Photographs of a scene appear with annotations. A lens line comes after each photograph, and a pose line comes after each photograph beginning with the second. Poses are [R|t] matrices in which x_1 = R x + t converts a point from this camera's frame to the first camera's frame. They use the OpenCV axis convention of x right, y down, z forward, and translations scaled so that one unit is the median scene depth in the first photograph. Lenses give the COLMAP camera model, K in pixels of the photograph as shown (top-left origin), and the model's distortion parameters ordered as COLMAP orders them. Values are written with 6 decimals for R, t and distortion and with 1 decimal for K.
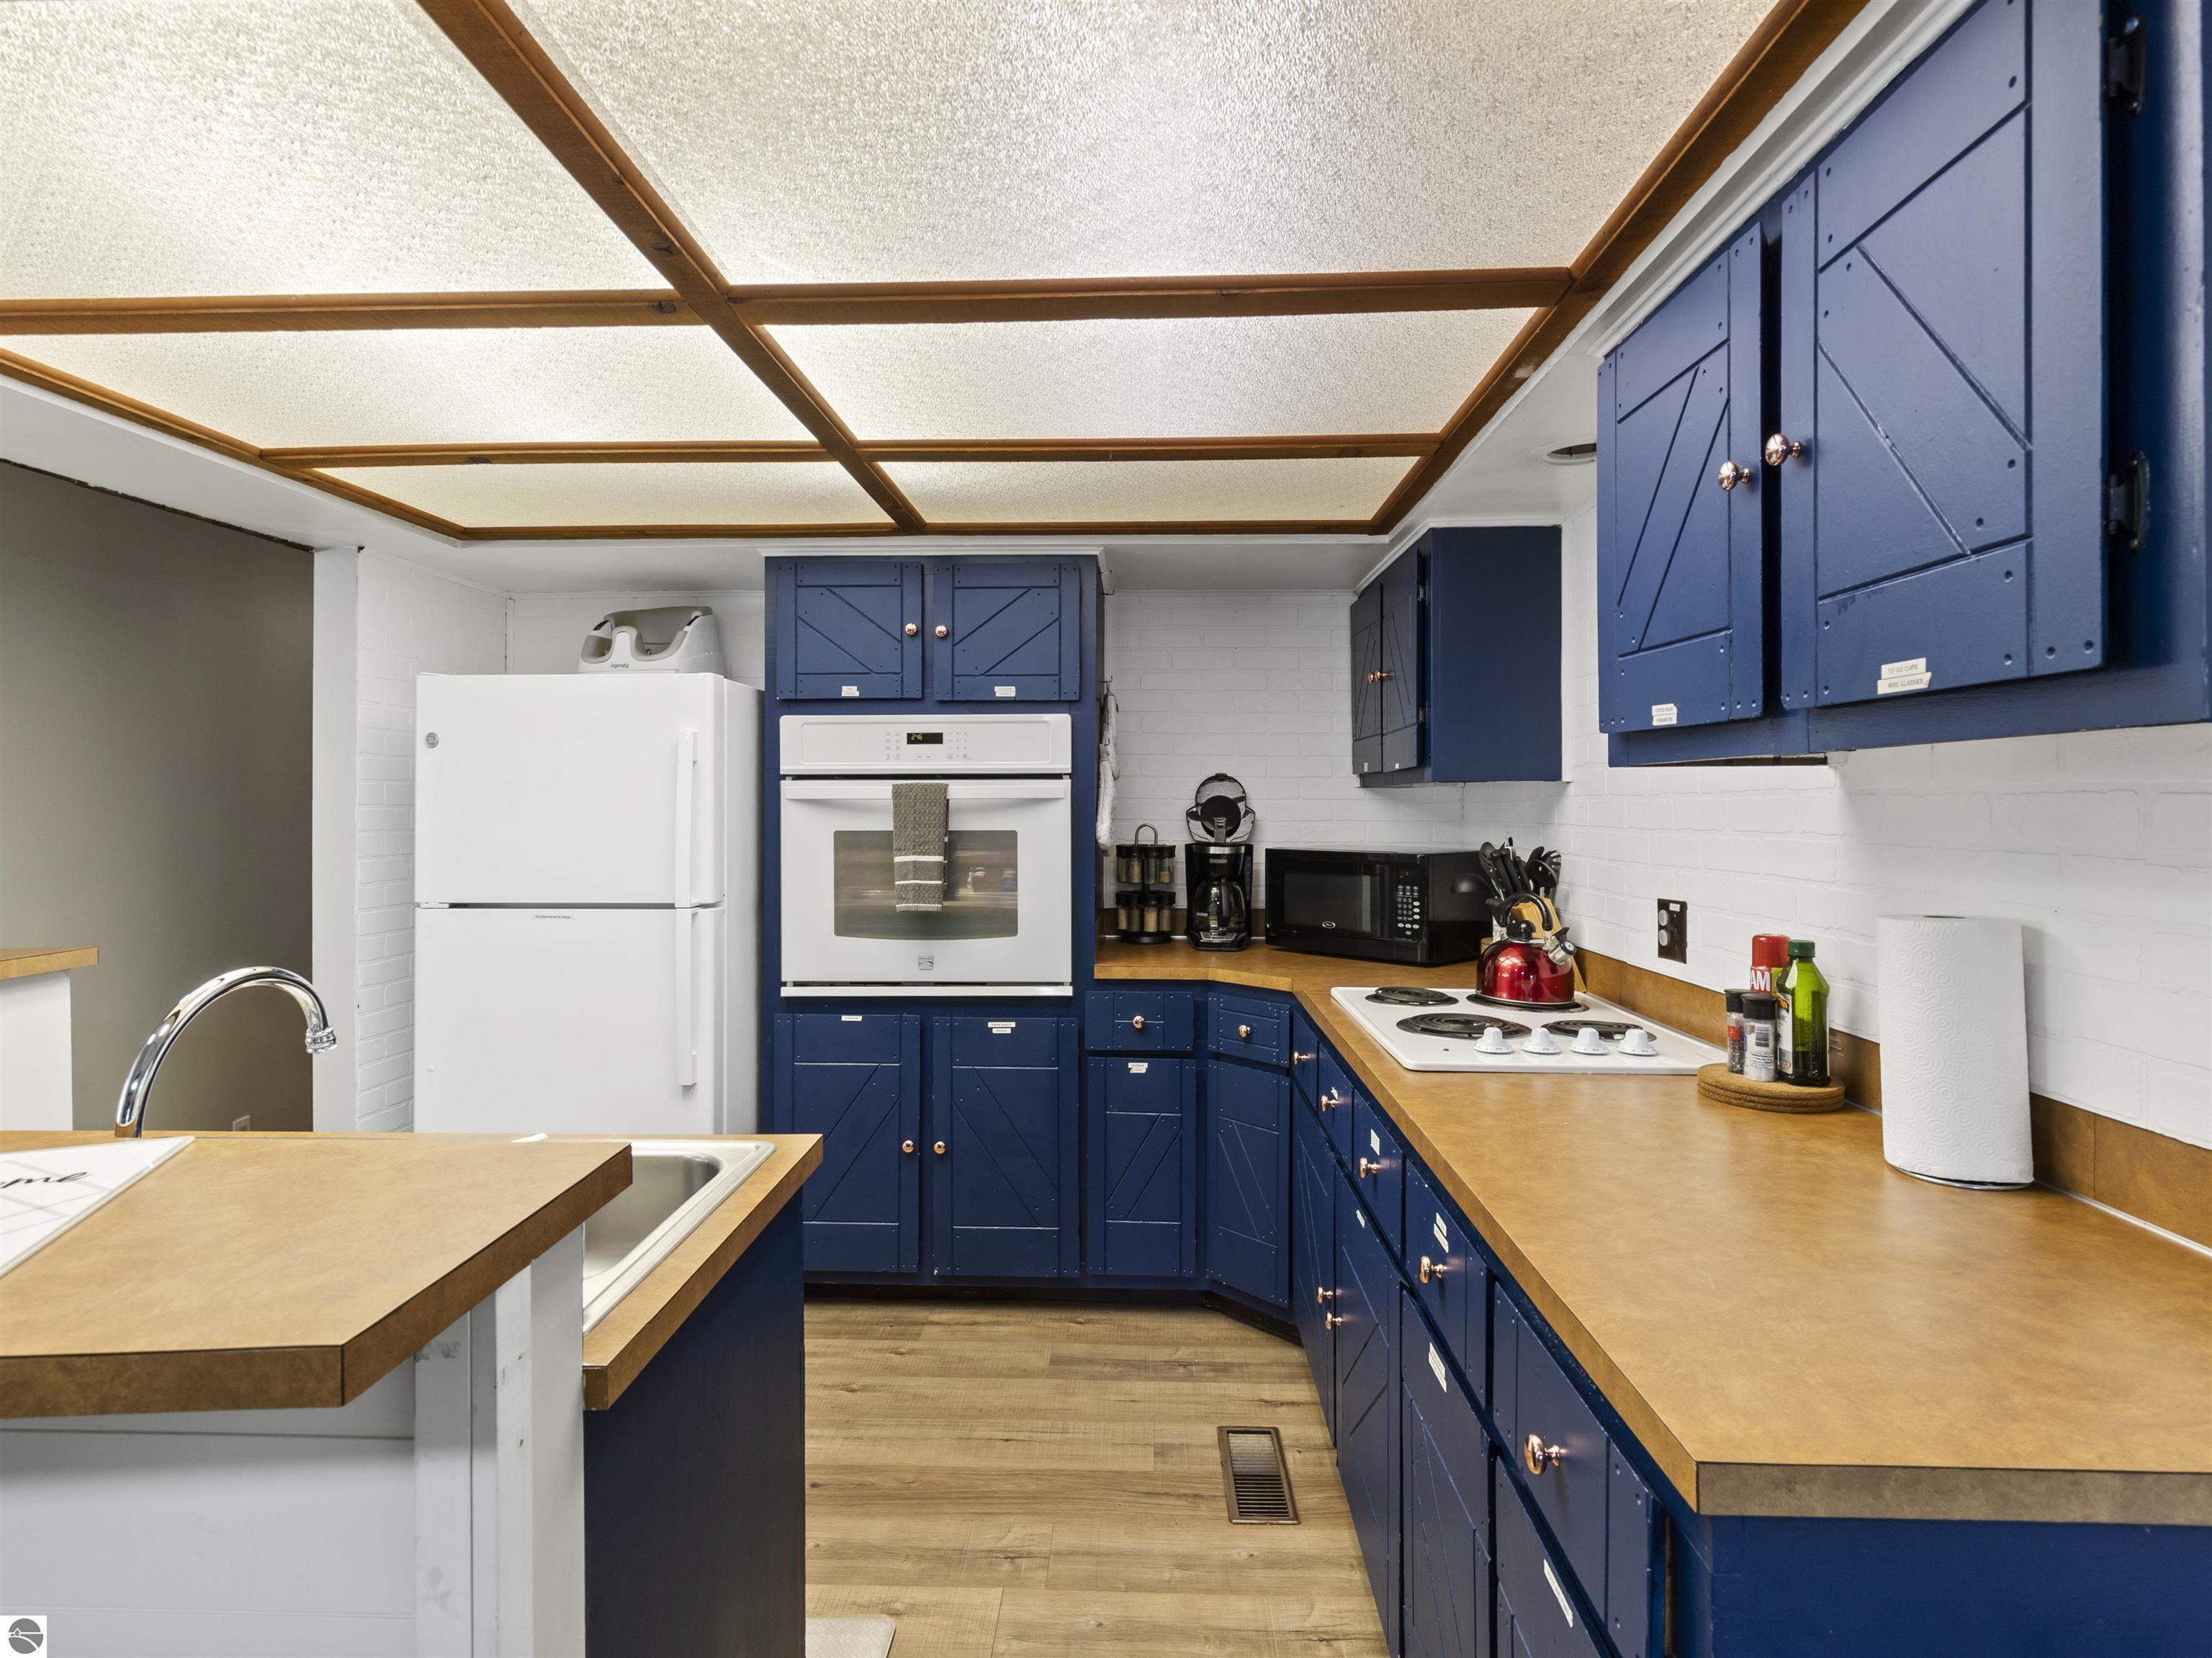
lens RADIAL K [[1147.1, 0, 1115.1], [0, 1147.1, 785.1], [0, 0, 1]] dist [0.004811, 0.000906]
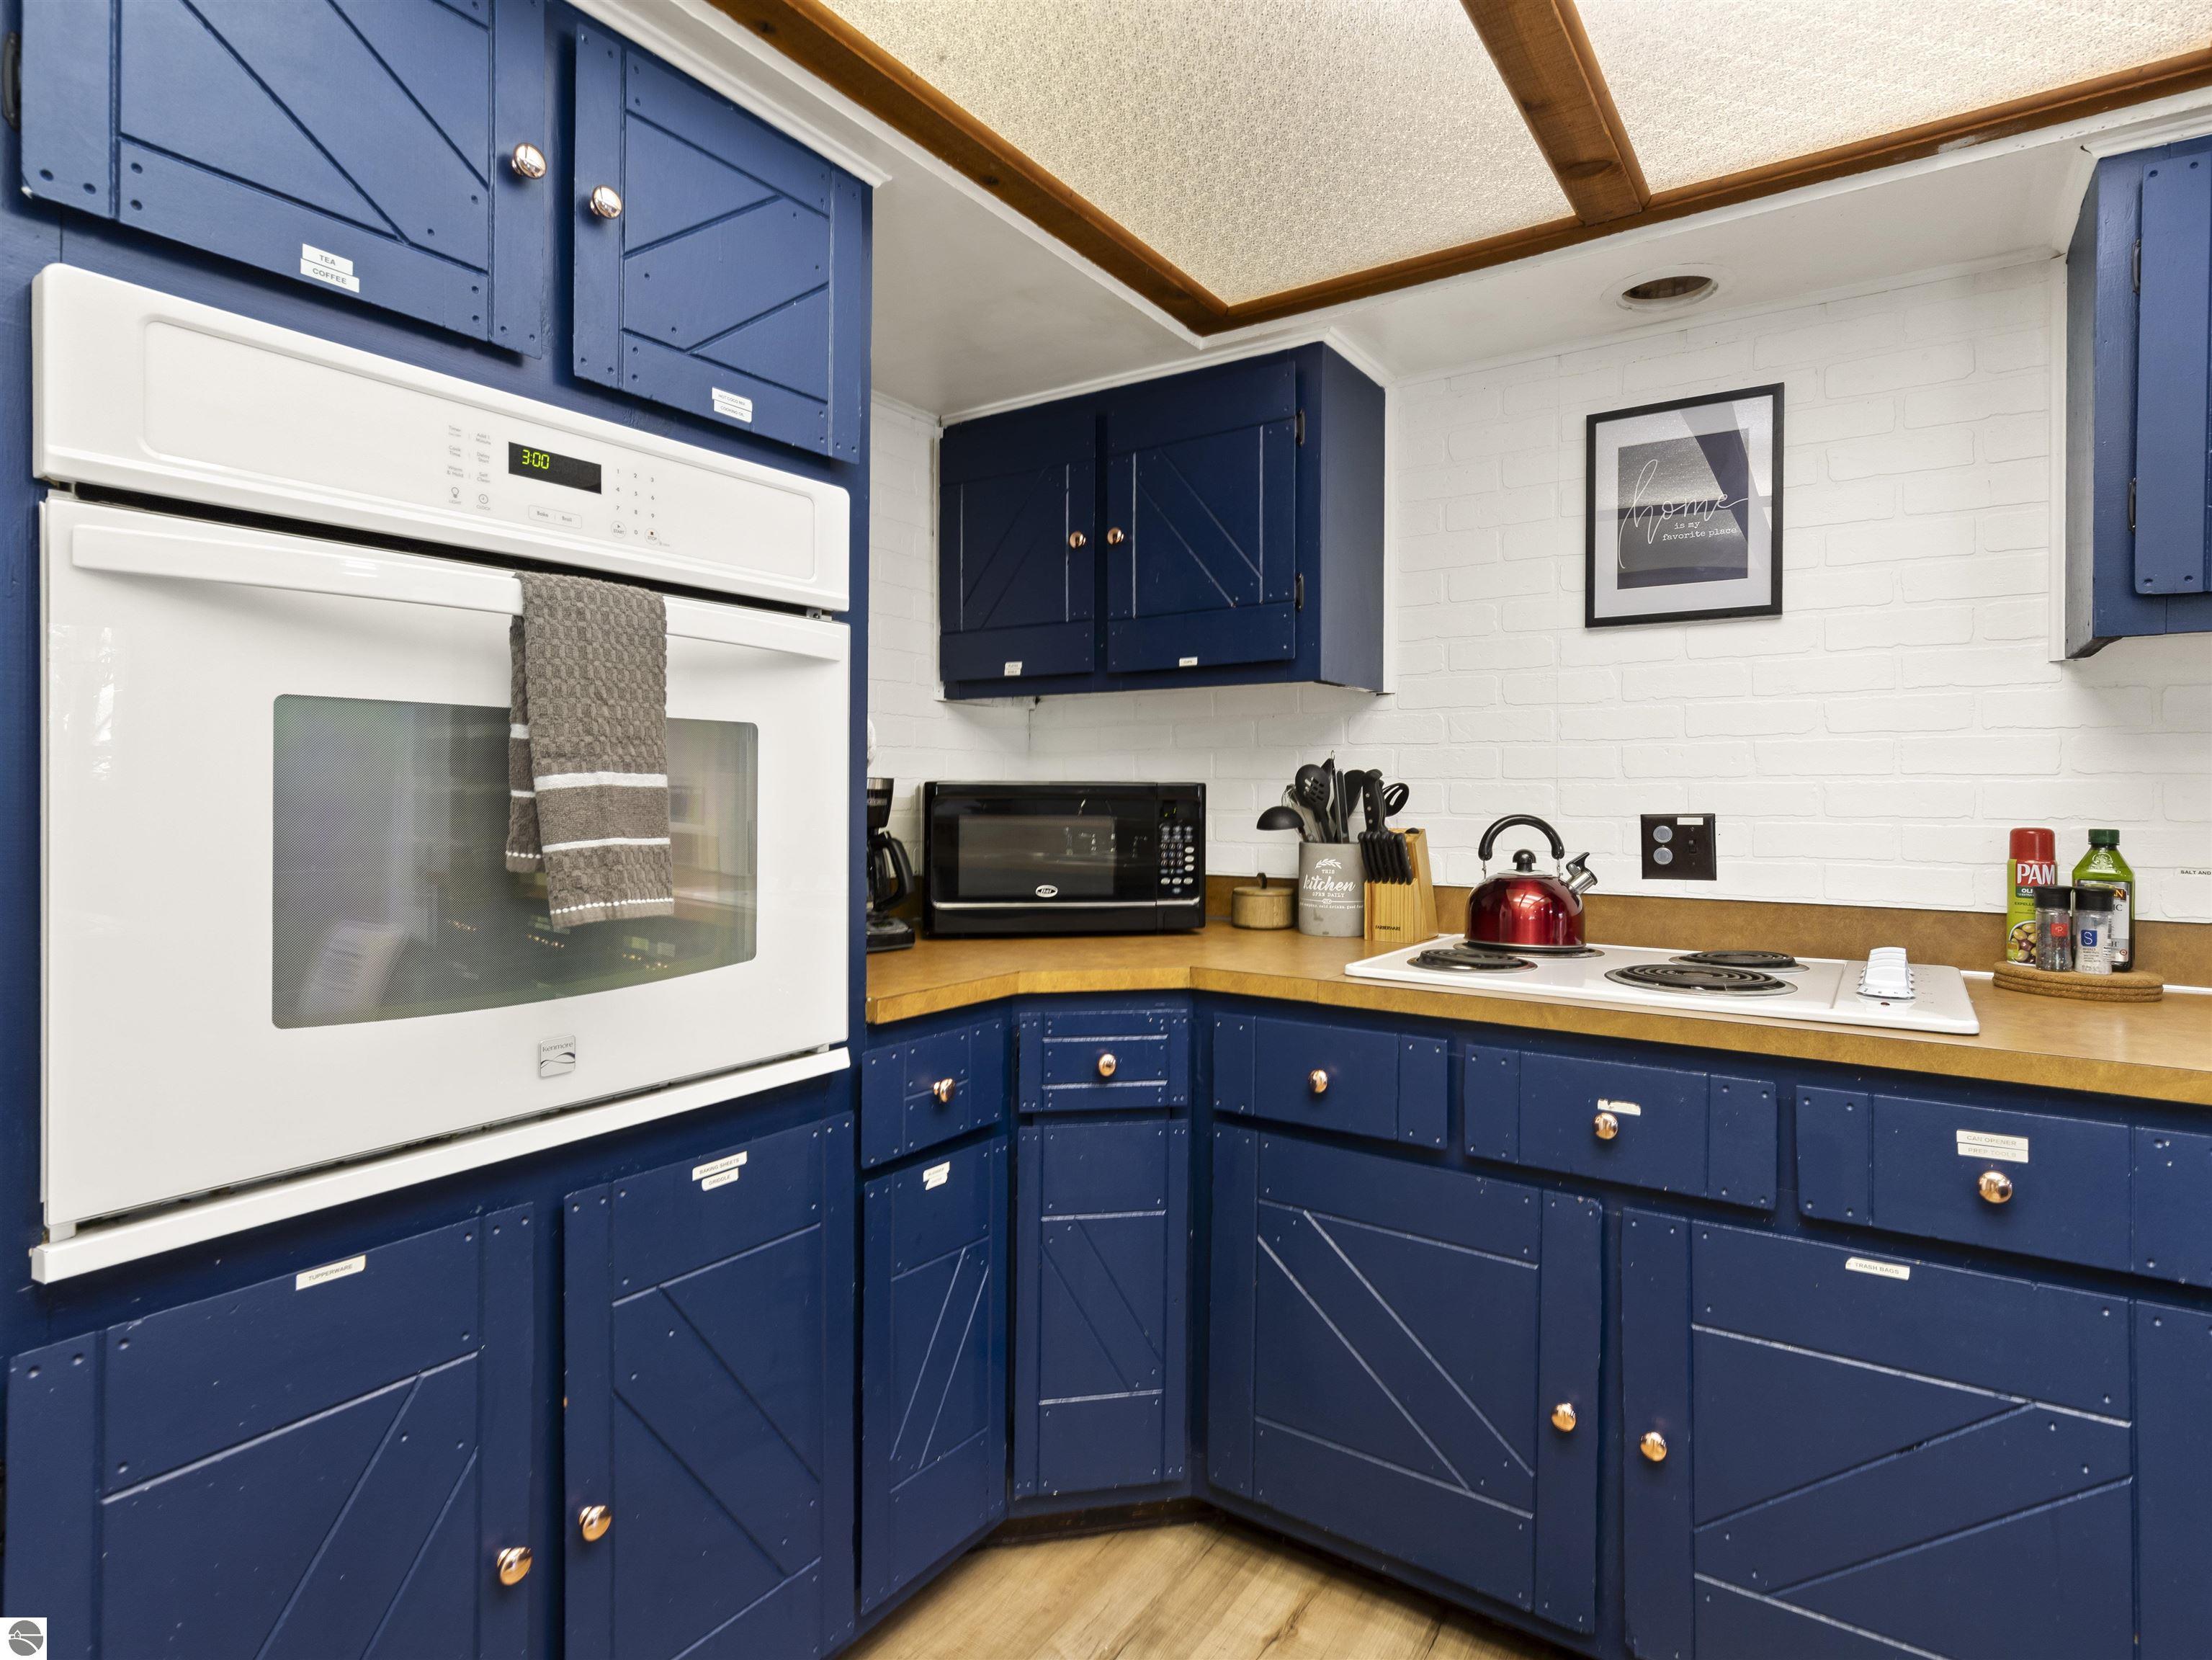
lens RADIAL K [[1147.3, 0, 1115.1], [0, 1147.3, 786.0], [0, 0, 1]] dist [0.004811, 0.000906]
pose [[0.534678, 0.006310, 0.845032, -0.389920], [-0.019947, 0.999788, 0.005156, 0.058911], [-0.844820, -0.019613, 0.534691, 0.642577]]
